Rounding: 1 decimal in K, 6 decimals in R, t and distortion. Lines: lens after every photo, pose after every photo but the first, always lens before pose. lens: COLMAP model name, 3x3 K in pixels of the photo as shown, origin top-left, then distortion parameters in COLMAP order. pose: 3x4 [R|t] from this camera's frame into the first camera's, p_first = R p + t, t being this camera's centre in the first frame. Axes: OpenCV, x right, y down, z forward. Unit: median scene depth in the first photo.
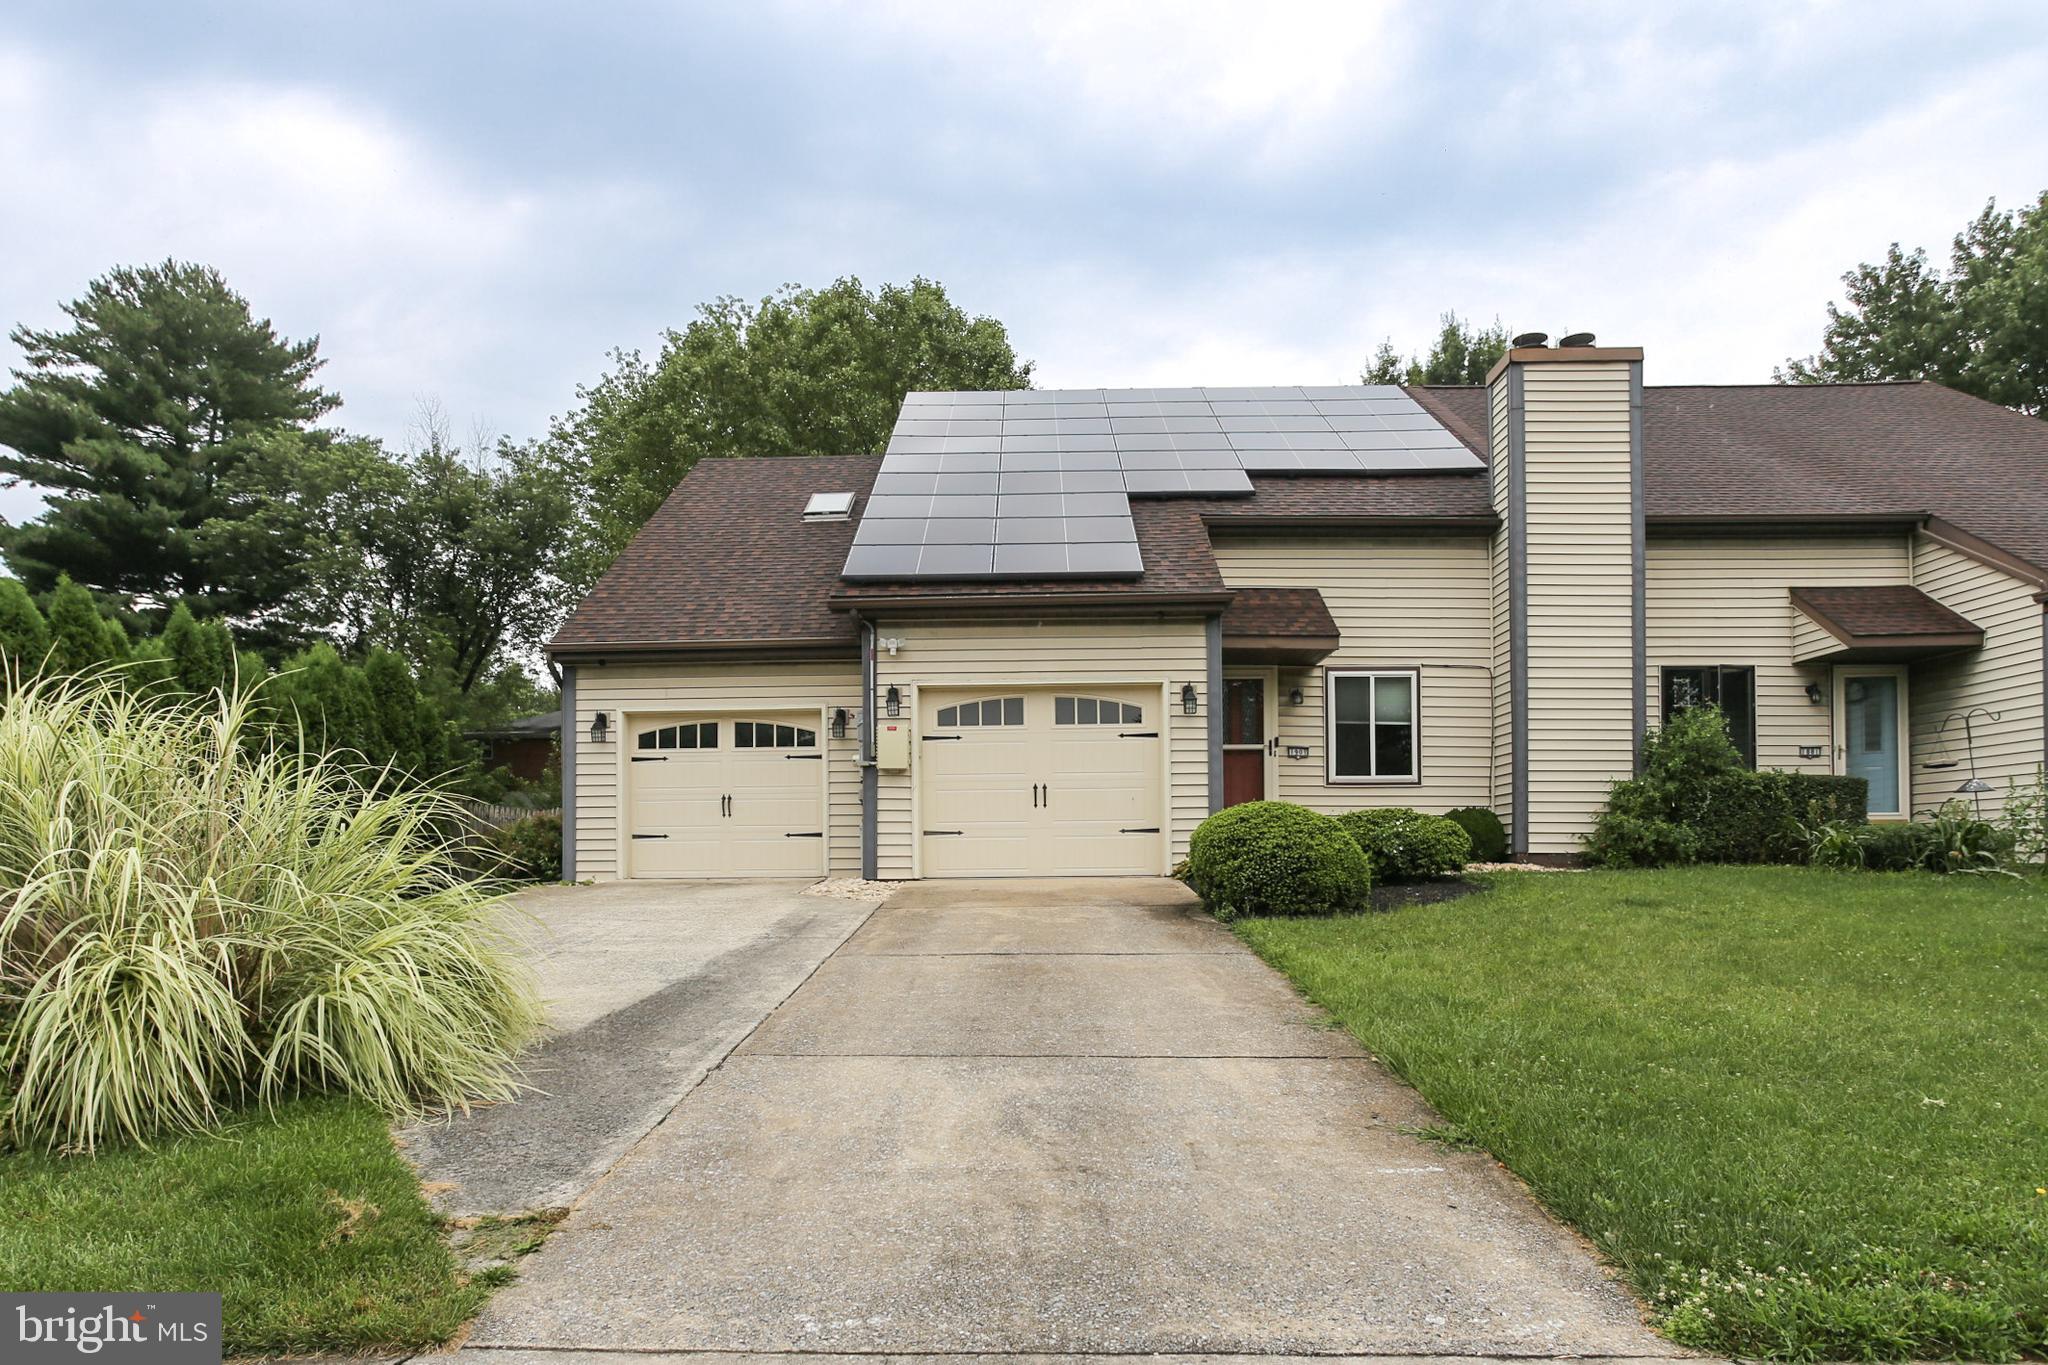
lens RADIAL K [[1294.9, 0, 999.7], [0, 1294.9, 888.3], [0, 0, 1]] dist [-0.068779, 0.045009]
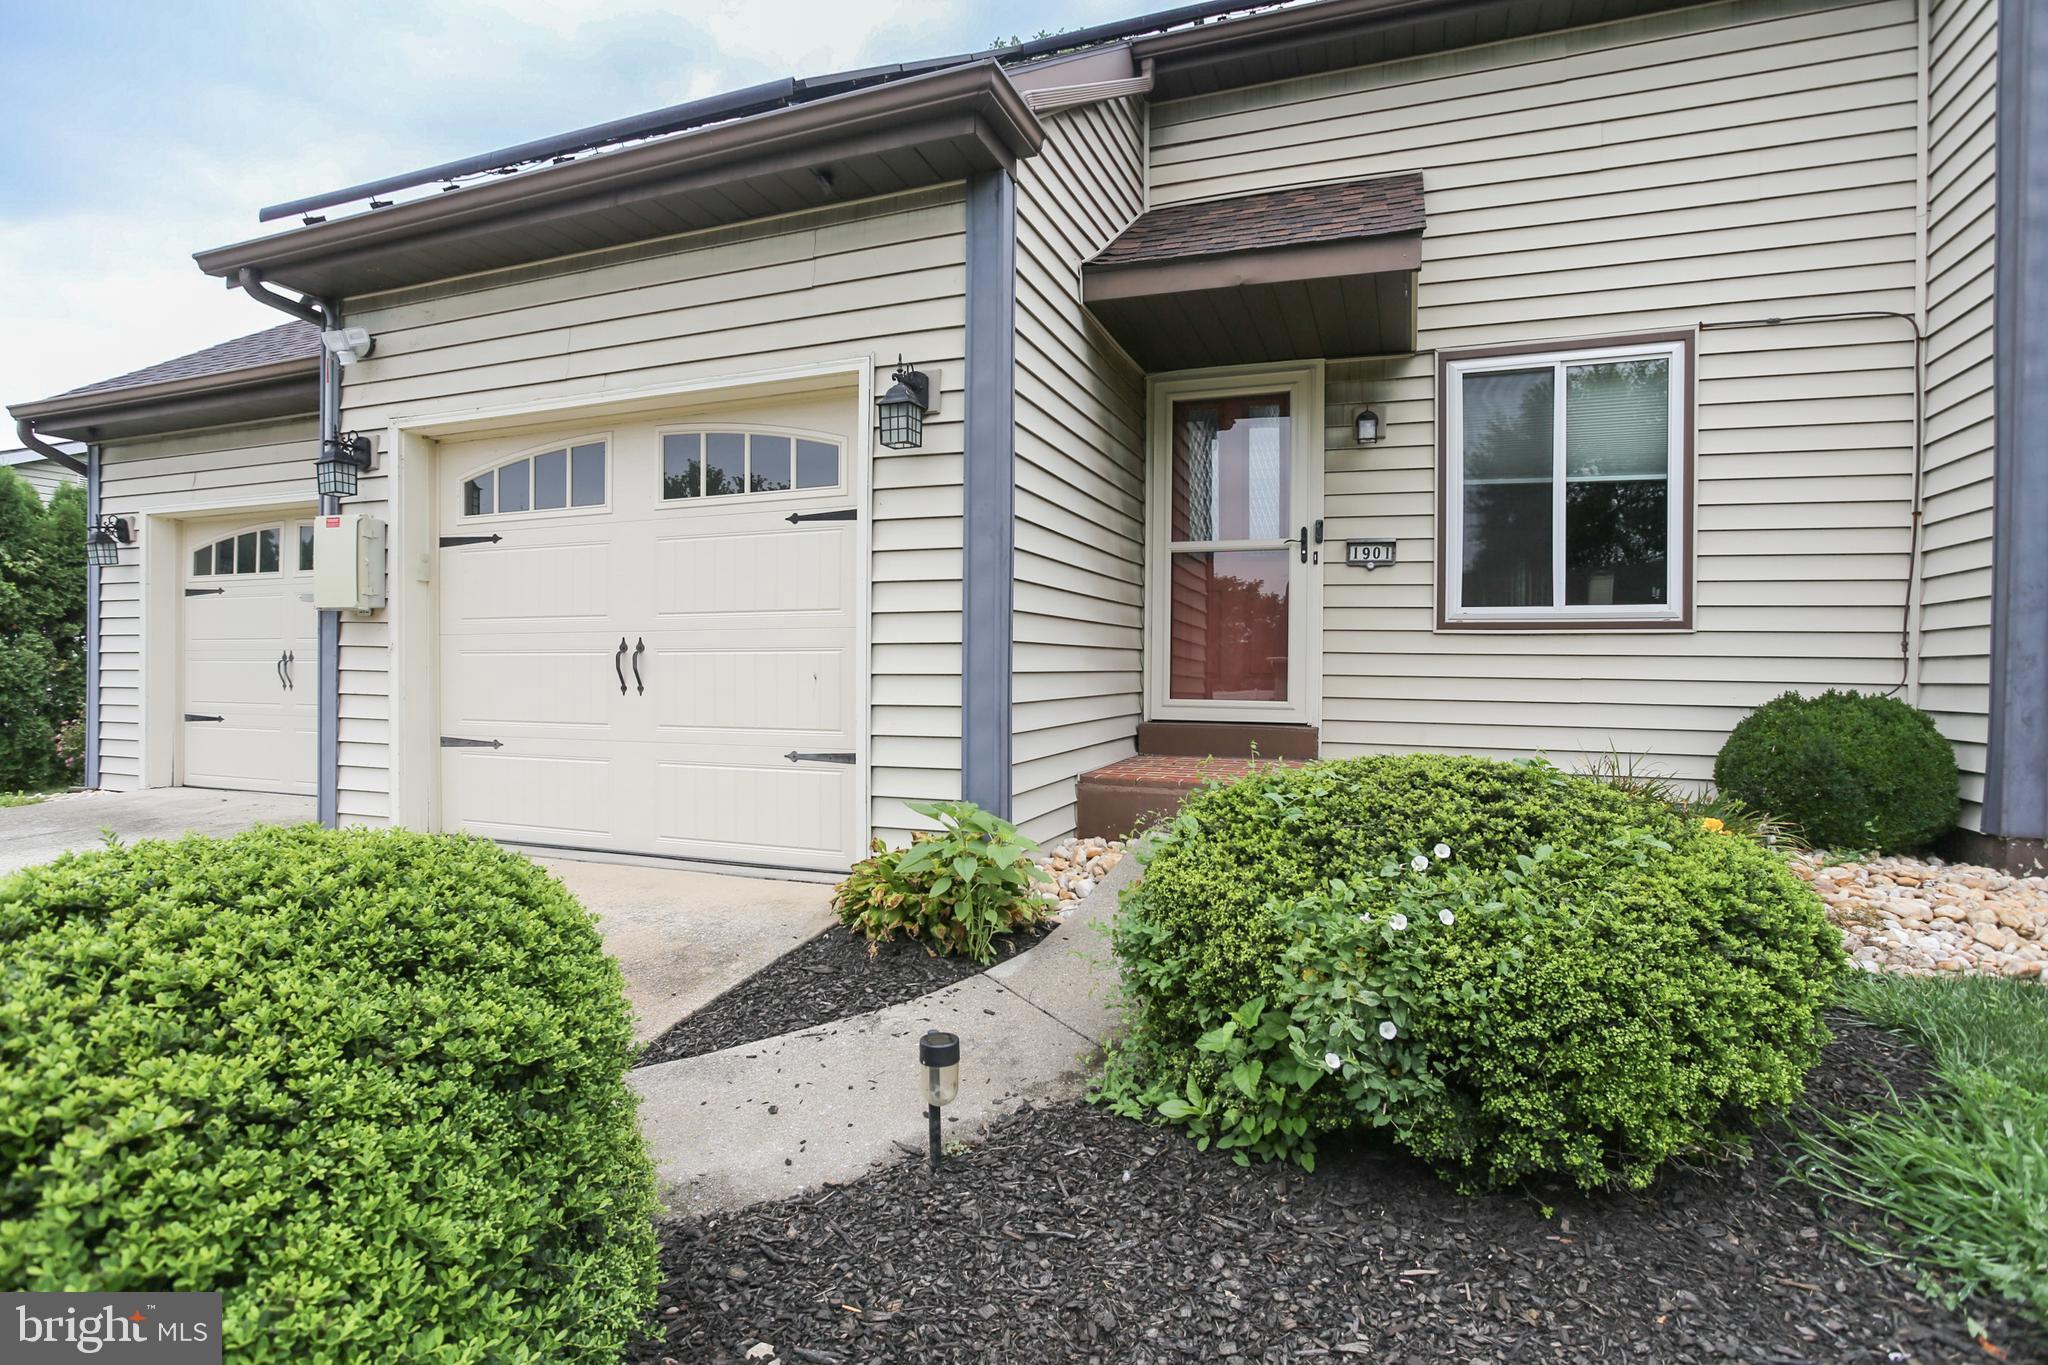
lens RADIAL K [[1016.1, 0, 1024.0], [0, 1016.1, 682.5], [0, 0, 1]] dist [-0.058385, 0.033000]
pose [[0.944204, 0.016913, -0.328926, 0.243145], [-0.016426, 0.999856, 0.004258, -0.063824], [0.328951, 0.001383, 0.944346, 0.665258]]
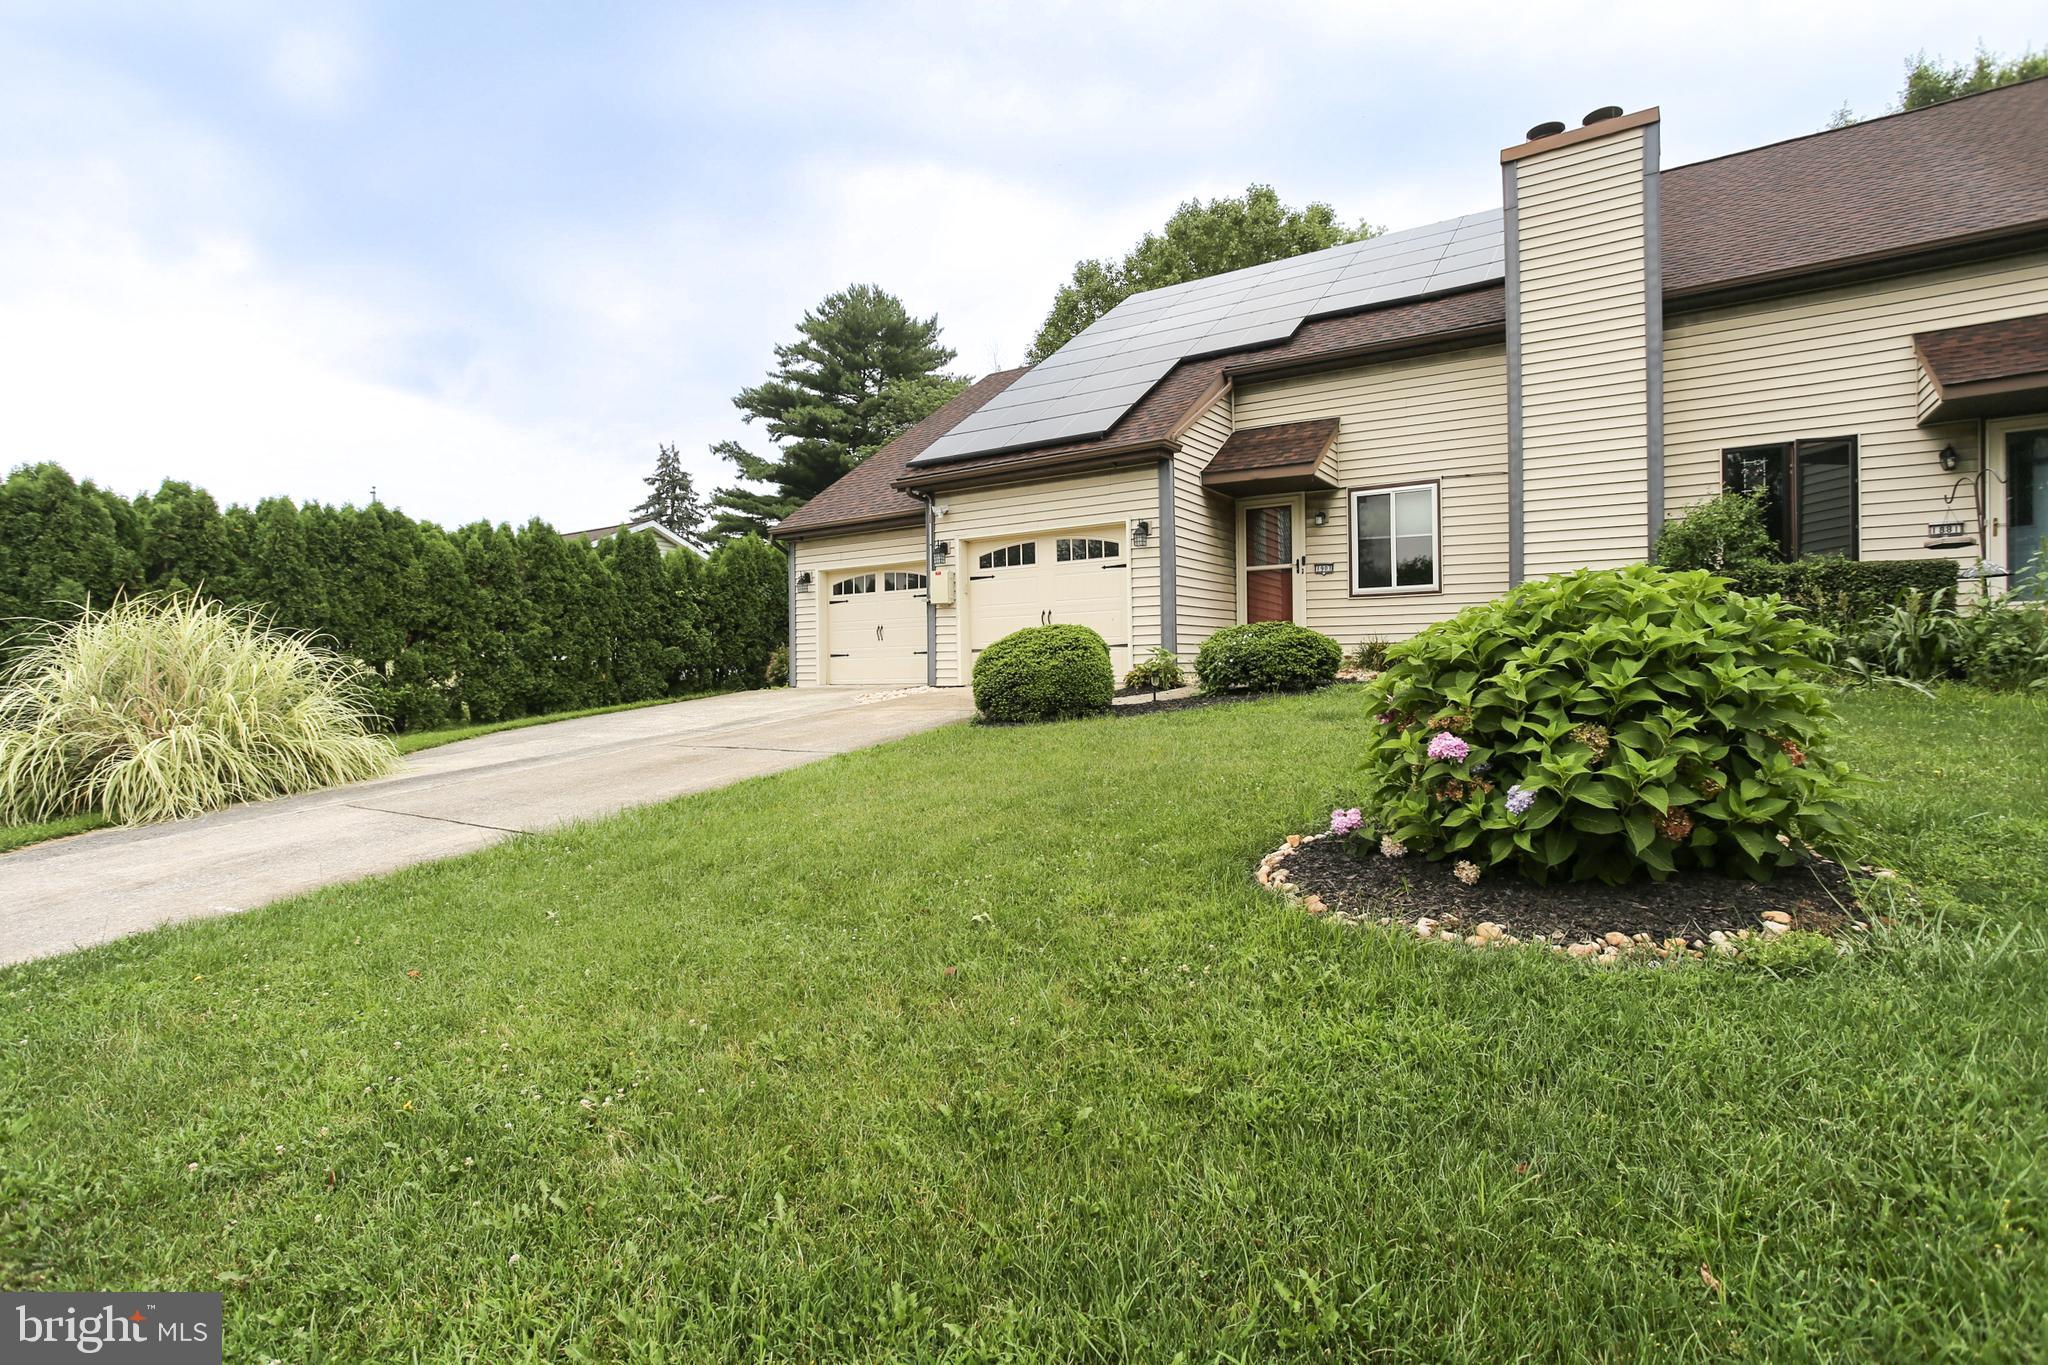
lens RADIAL K [[996.1, 0, 1024.0], [0, 996.1, 682.5], [0, 0, 1]] dist [-0.033701, 0.000936]
pose [[0.854676, -0.001532, -0.519159, 0.470130], [0.003304, 0.999991, 0.002489, -0.011944], [0.519151, -0.003842, 0.854674, 0.150636]]
